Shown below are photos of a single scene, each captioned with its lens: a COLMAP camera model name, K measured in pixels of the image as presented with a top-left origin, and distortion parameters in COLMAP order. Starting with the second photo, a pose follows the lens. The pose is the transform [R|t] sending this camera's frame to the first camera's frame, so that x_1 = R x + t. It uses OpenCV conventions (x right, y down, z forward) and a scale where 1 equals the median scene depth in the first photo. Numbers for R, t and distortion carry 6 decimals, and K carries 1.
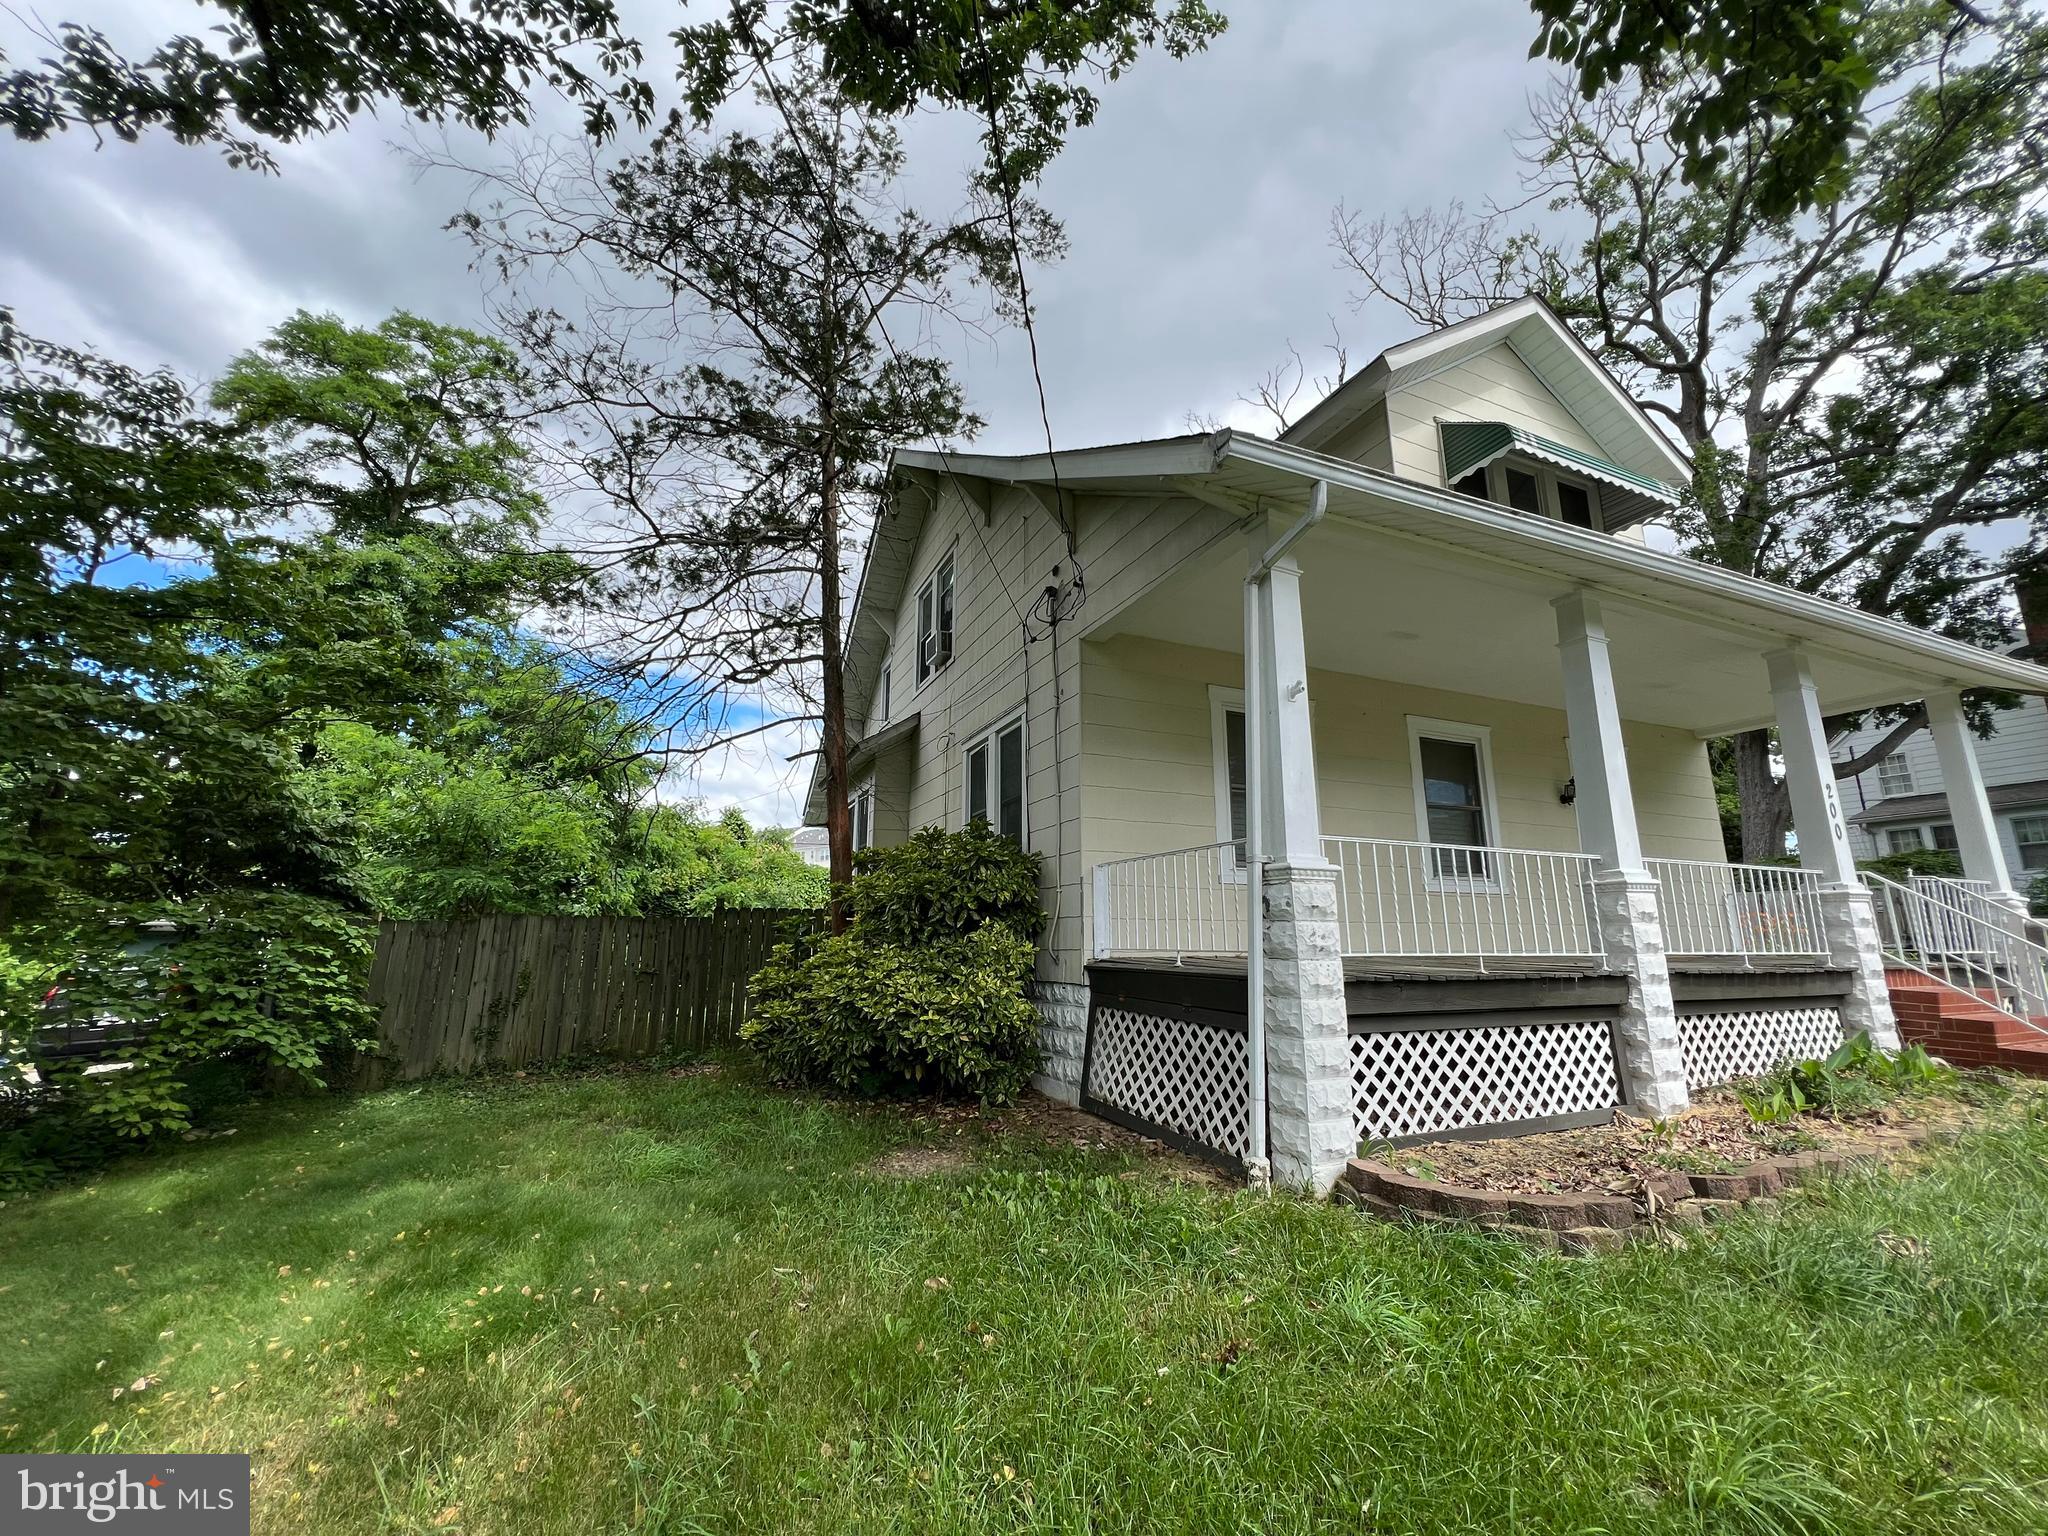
lens RADIAL K [[816.1, 0, 1024.0], [0, 816.1, 768.0], [0, 0, 1]] dist [-0.020468, -0.000013]
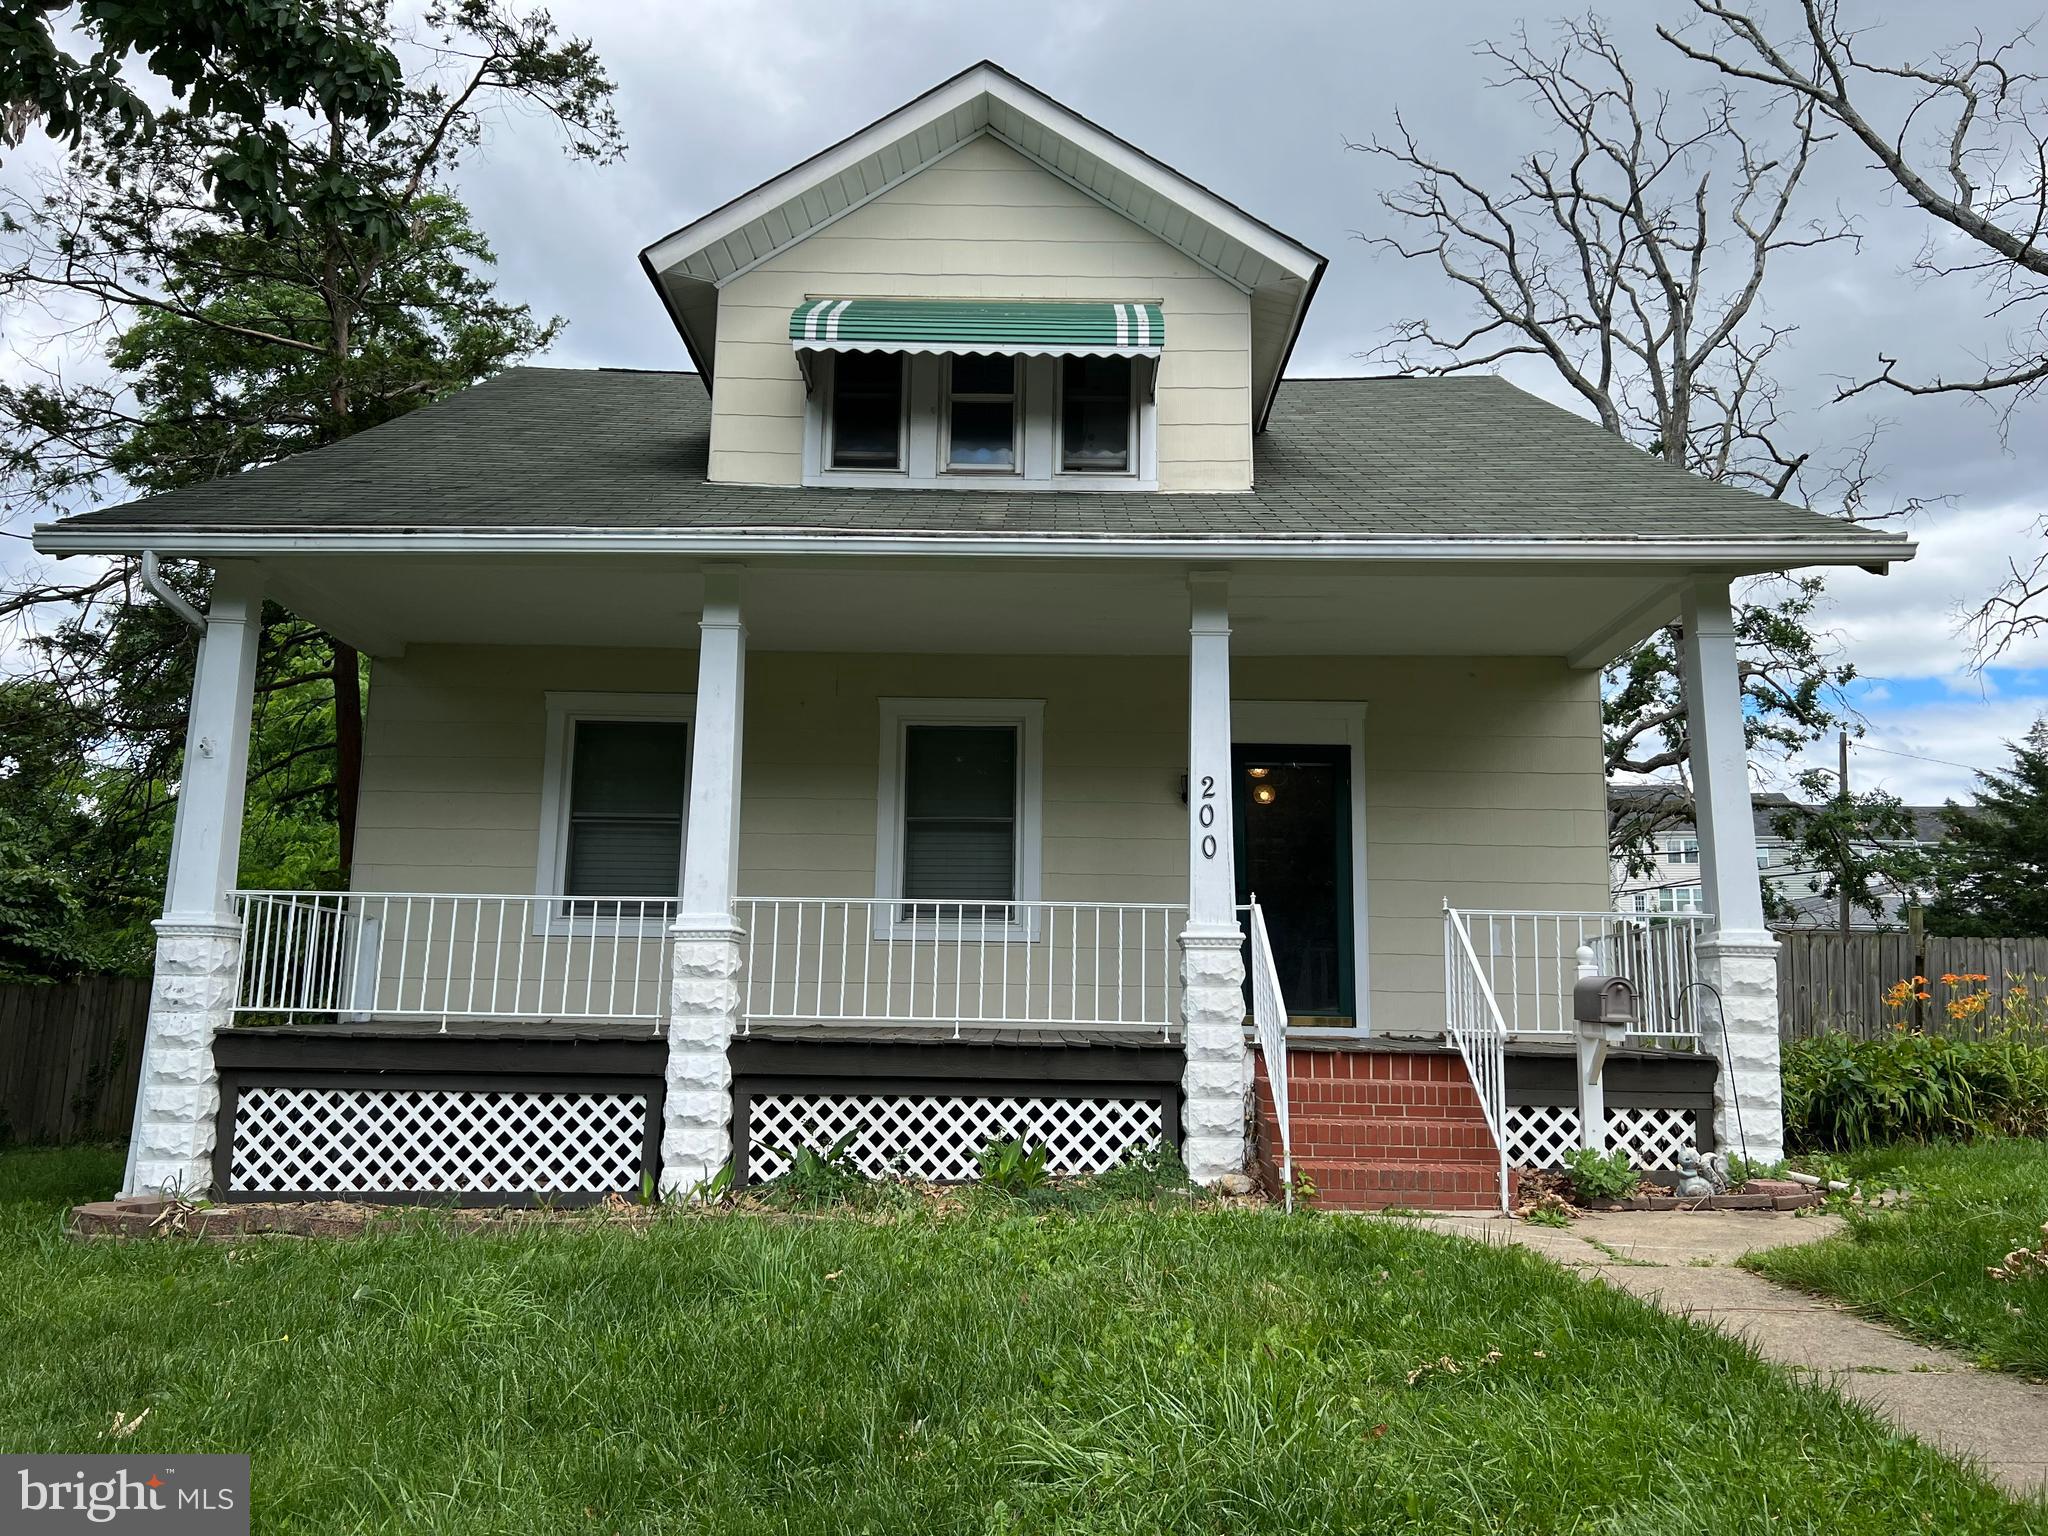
lens RADIAL K [[1524.3, 0, 1024.0], [0, 1524.3, 768.0], [0, 0, 1]] dist [0.105842, -0.172971]
pose [[0.913625, -0.055427, -0.402762, 1.771845], [0.070796, 0.997217, 0.023359, -0.039731], [0.400346, -0.049855, 0.915007, -0.310893]]
